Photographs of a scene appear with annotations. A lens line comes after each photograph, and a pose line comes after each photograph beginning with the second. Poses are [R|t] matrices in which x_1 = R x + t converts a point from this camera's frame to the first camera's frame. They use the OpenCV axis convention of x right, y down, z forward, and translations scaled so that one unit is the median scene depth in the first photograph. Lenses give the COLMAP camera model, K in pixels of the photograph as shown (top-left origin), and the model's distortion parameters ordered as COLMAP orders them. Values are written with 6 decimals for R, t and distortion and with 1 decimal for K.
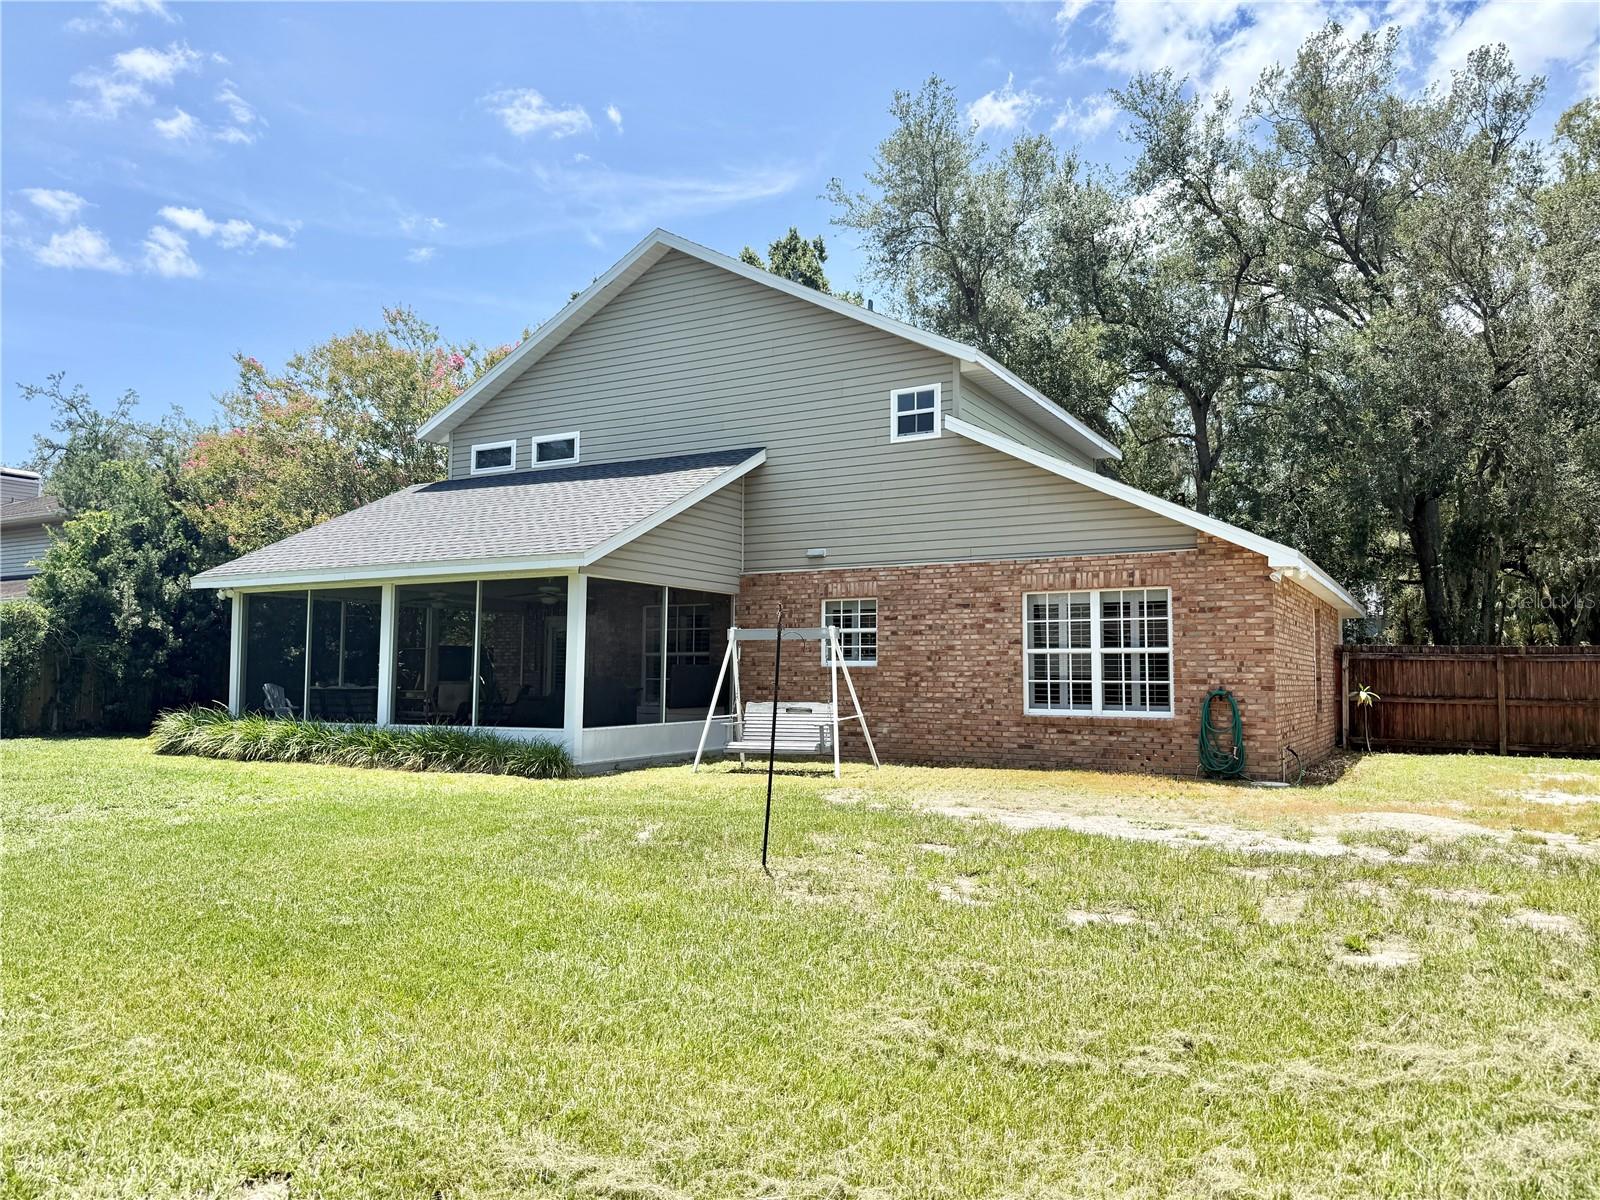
lens RADIAL K [[1128.1, 0, 796.4], [0, 1128.1, 602.5], [0, 0, 1]] dist [0.004649, 0.000192]
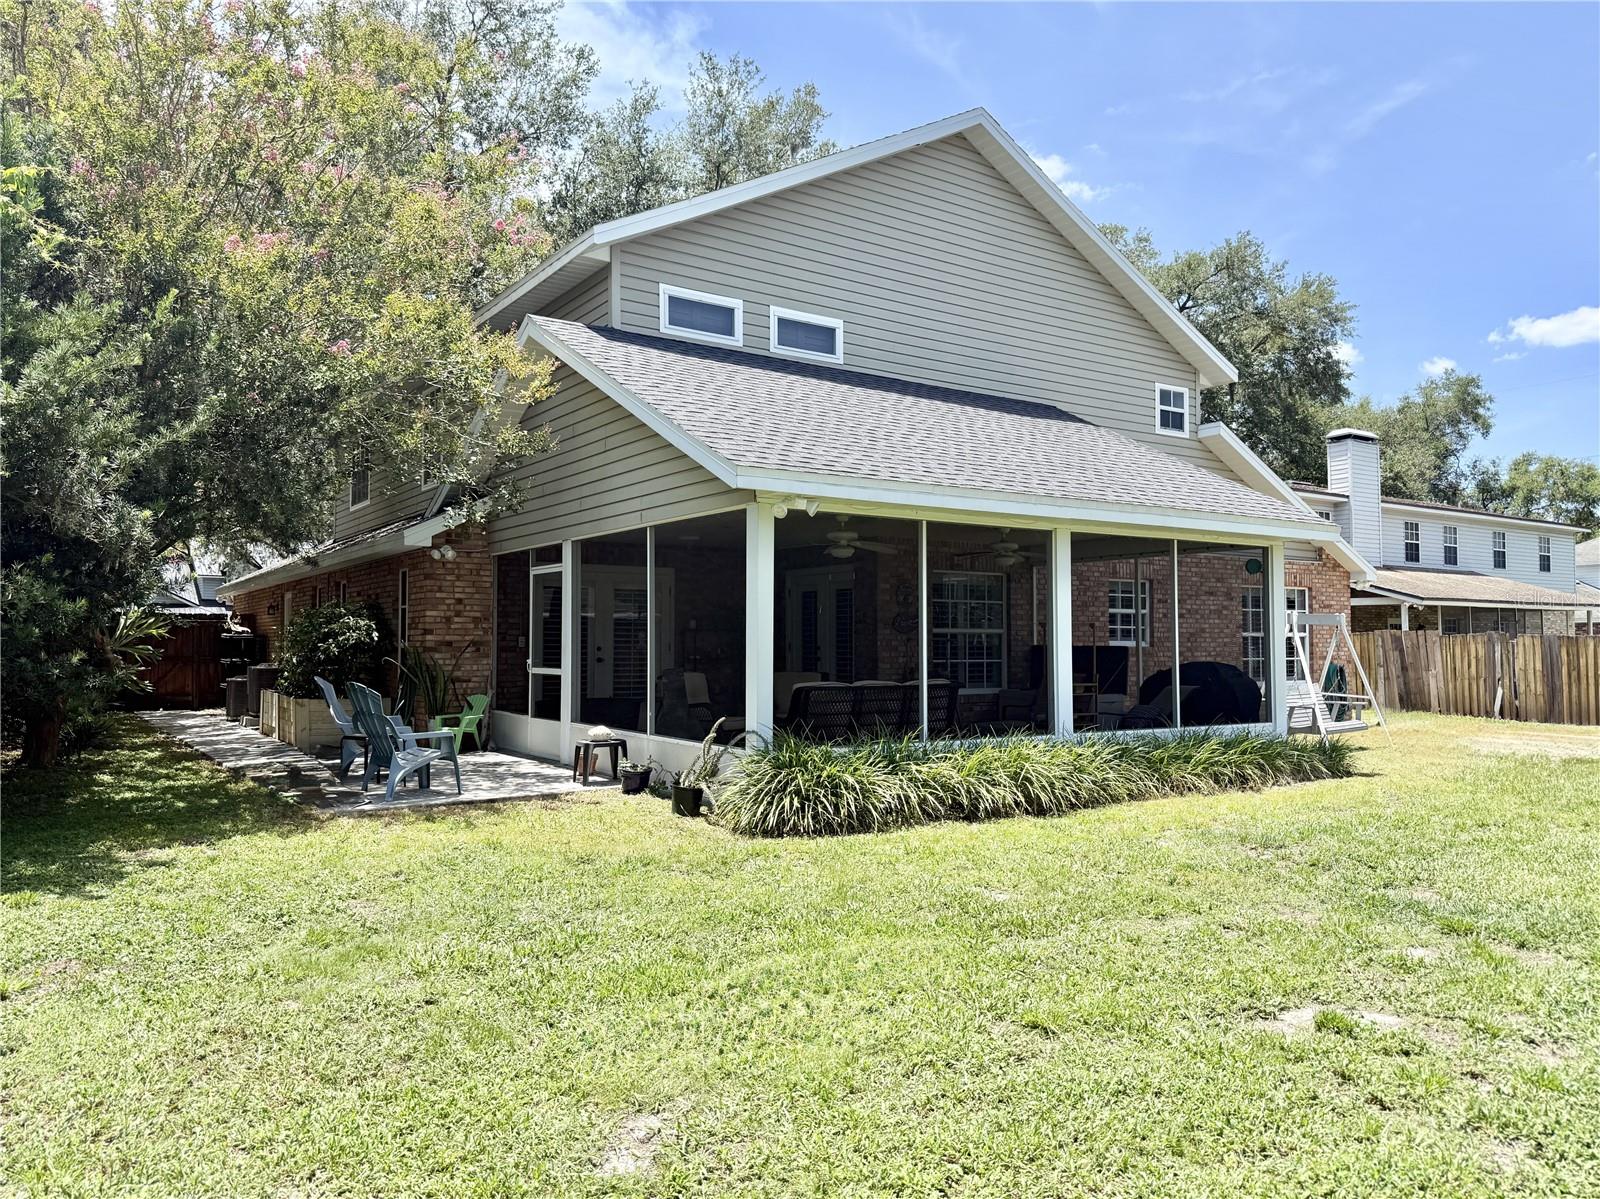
lens RADIAL K [[1128.1, 0, 794.7], [0, 1128.1, 593.1], [0, 0, 1]] dist [0.004649, 0.000192]
pose [[0.455562, 0.040909, 0.889264, -0.955707], [-0.056406, 0.998263, -0.017027, 0.041457], [-0.888415, -0.042403, 0.457078, 0.783990]]
